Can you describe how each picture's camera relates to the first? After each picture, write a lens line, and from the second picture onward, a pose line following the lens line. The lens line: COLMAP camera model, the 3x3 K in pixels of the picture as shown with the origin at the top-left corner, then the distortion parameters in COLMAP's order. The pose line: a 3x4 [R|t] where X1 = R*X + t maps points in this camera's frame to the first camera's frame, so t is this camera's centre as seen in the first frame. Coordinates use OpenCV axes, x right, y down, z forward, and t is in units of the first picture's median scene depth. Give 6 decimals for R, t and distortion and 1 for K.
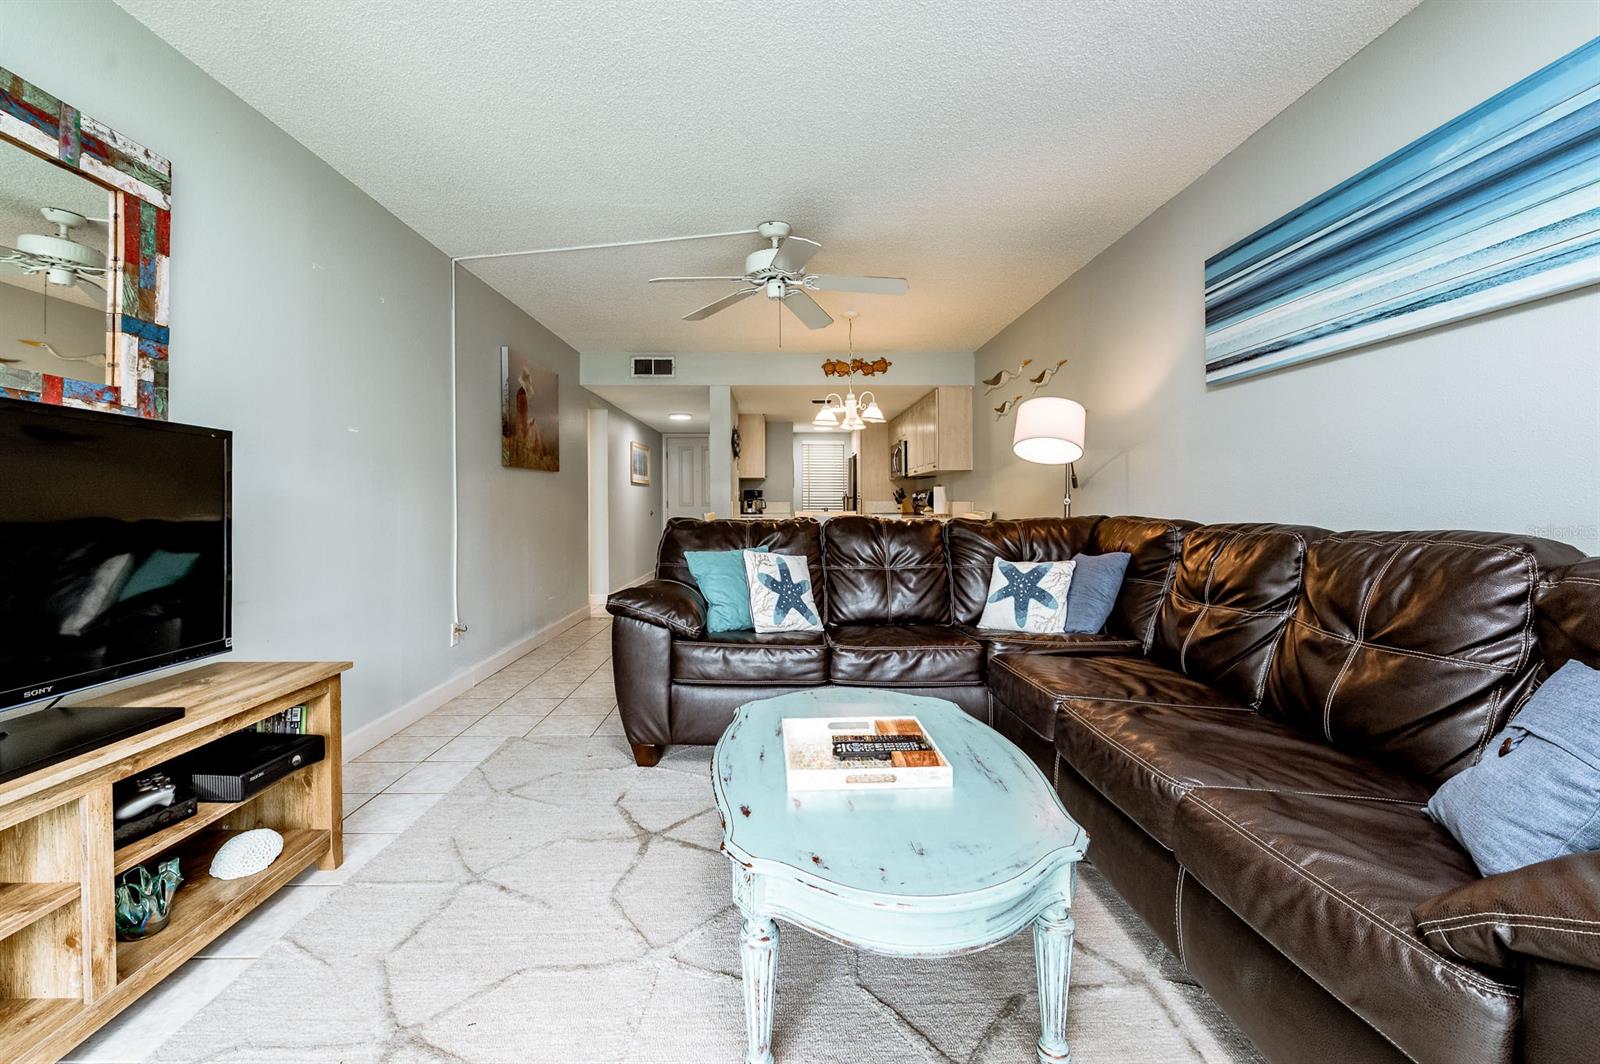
lens RADIAL K [[684.0, 0, 778.2], [0, 684.0, 503.1], [0, 0, 1]] dist [-0.008141, -0.000594]
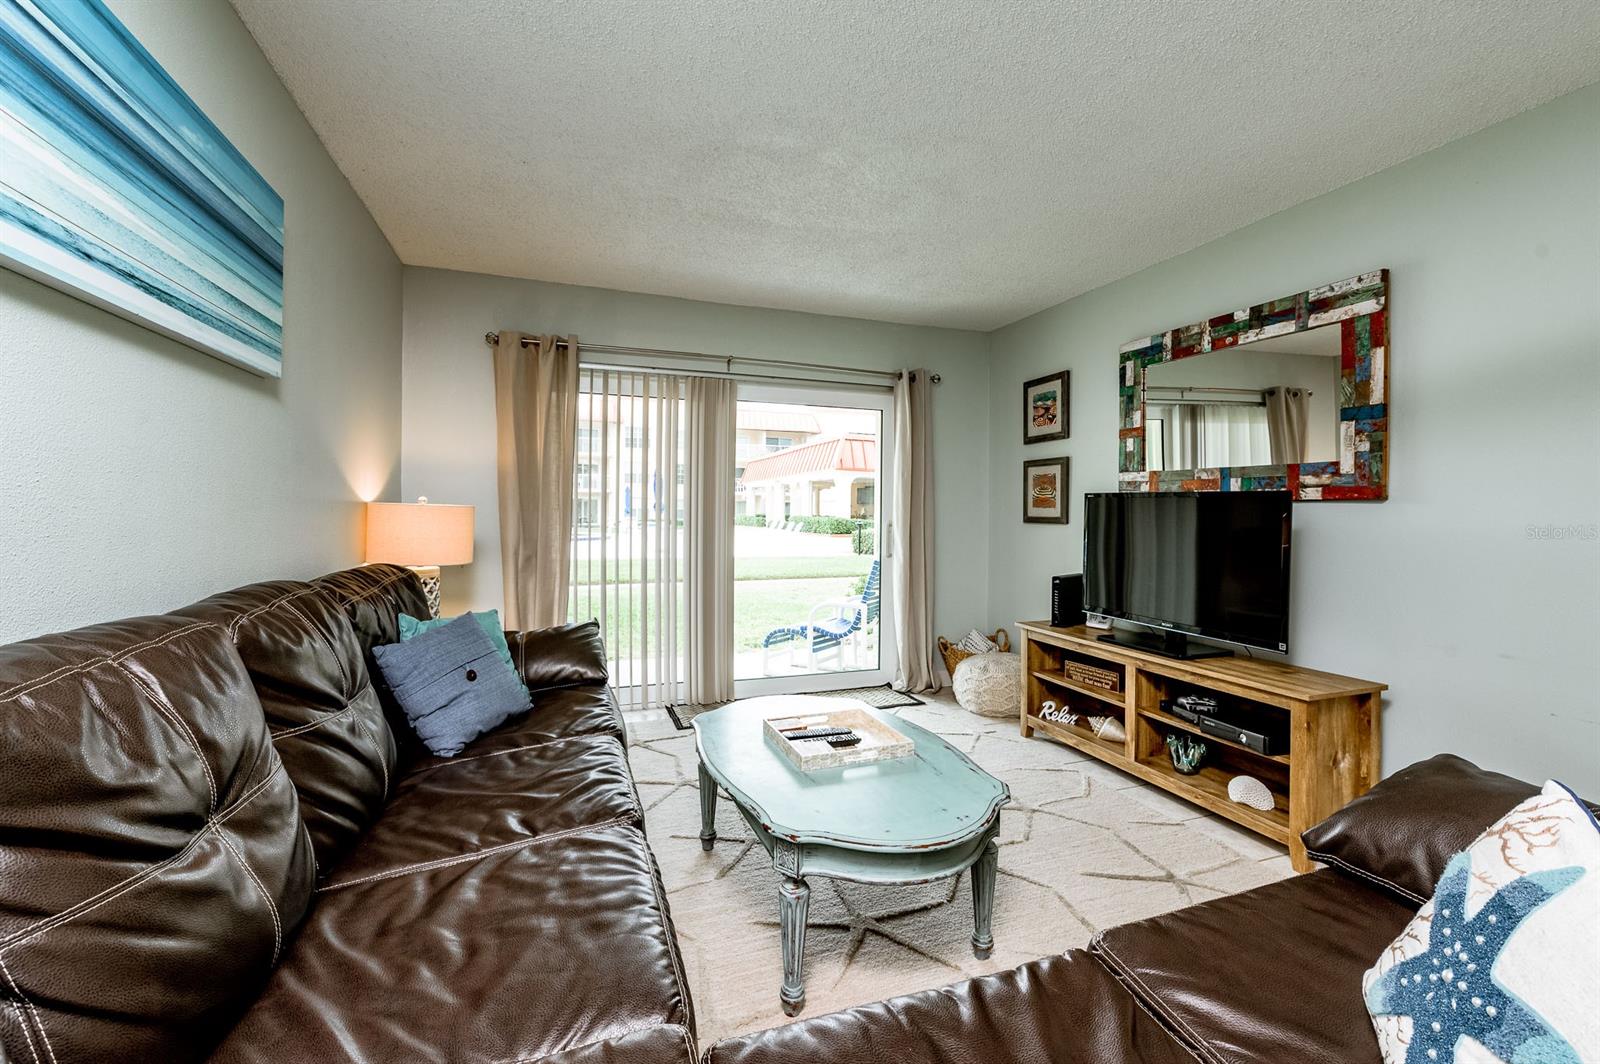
lens RADIAL K [[628.9, 0, 796.6], [0, 628.9, 507.3], [0, 0, 1]] dist [-0.007241, -0.000536]
pose [[-0.945922, -0.005227, -0.324352, 0.462956], [-0.004017, 0.999982, -0.004398, -0.057788], [0.324370, -0.002857, -0.945926, 1.667972]]
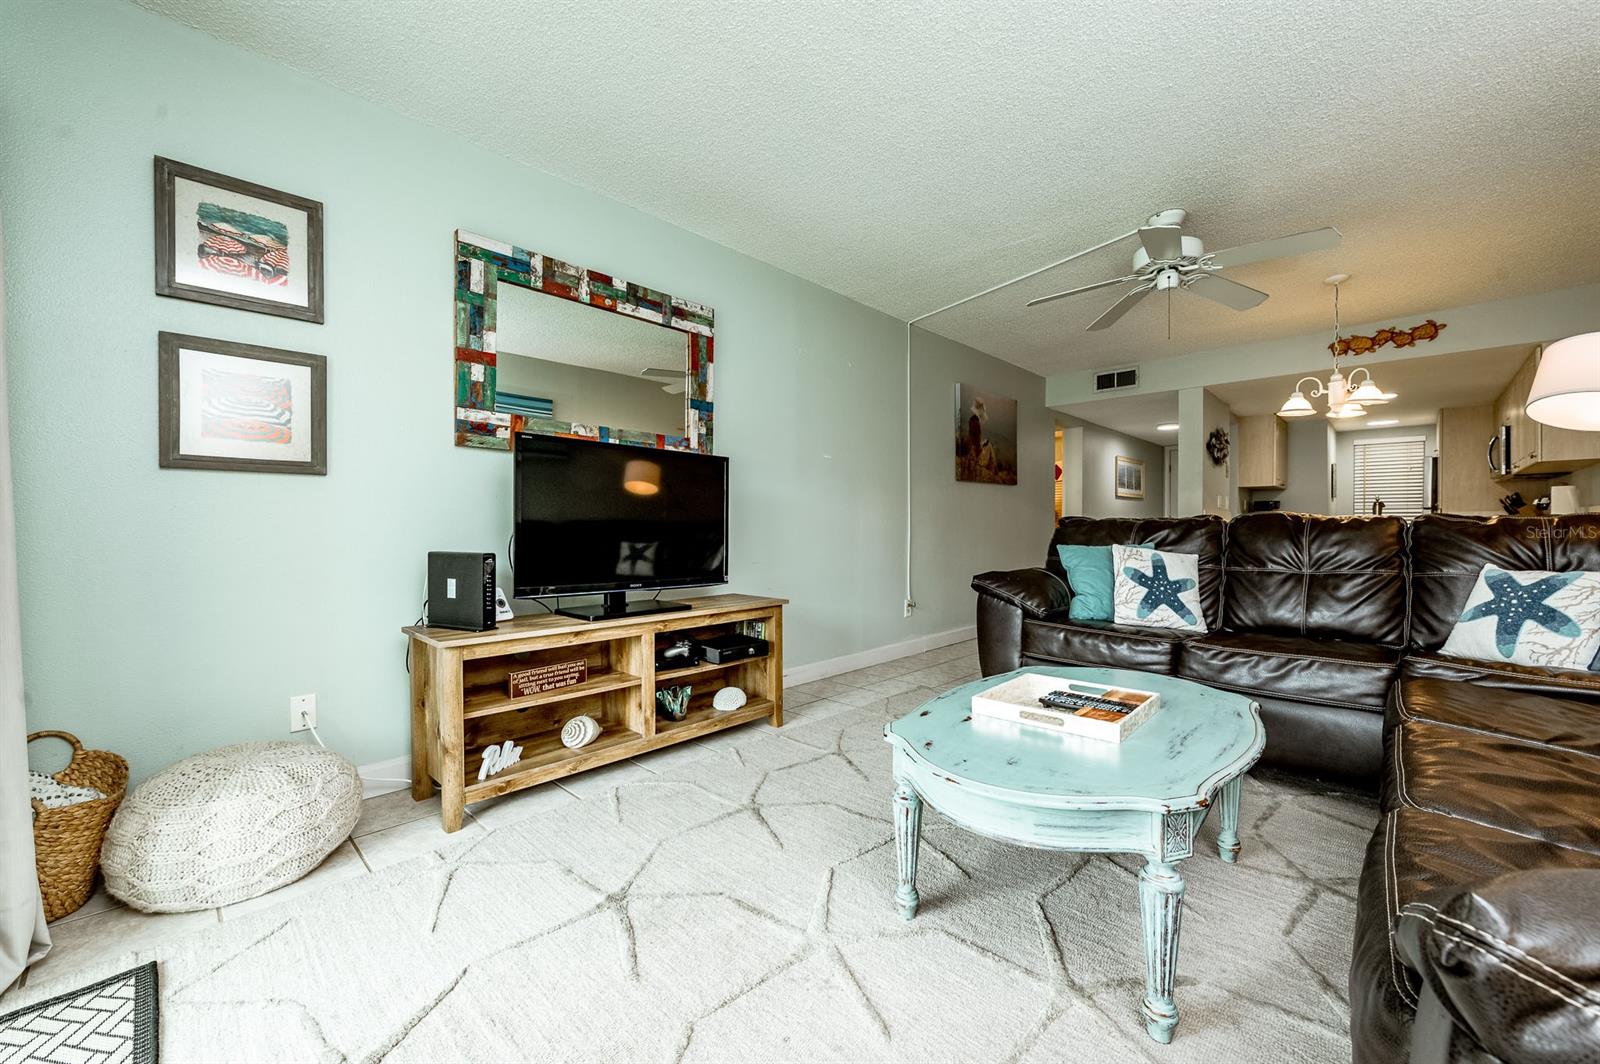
lens RADIAL K [[628.9, 0, 796.5], [0, 628.9, 533.5], [0, 0, 1]] dist [-0.007241, -0.000536]
pose [[0.705021, 0.009722, -0.709120, 0.413945], [-0.003720, 0.999943, 0.010011, 0.064917], [0.709177, -0.004420, 0.705017, -0.008350]]
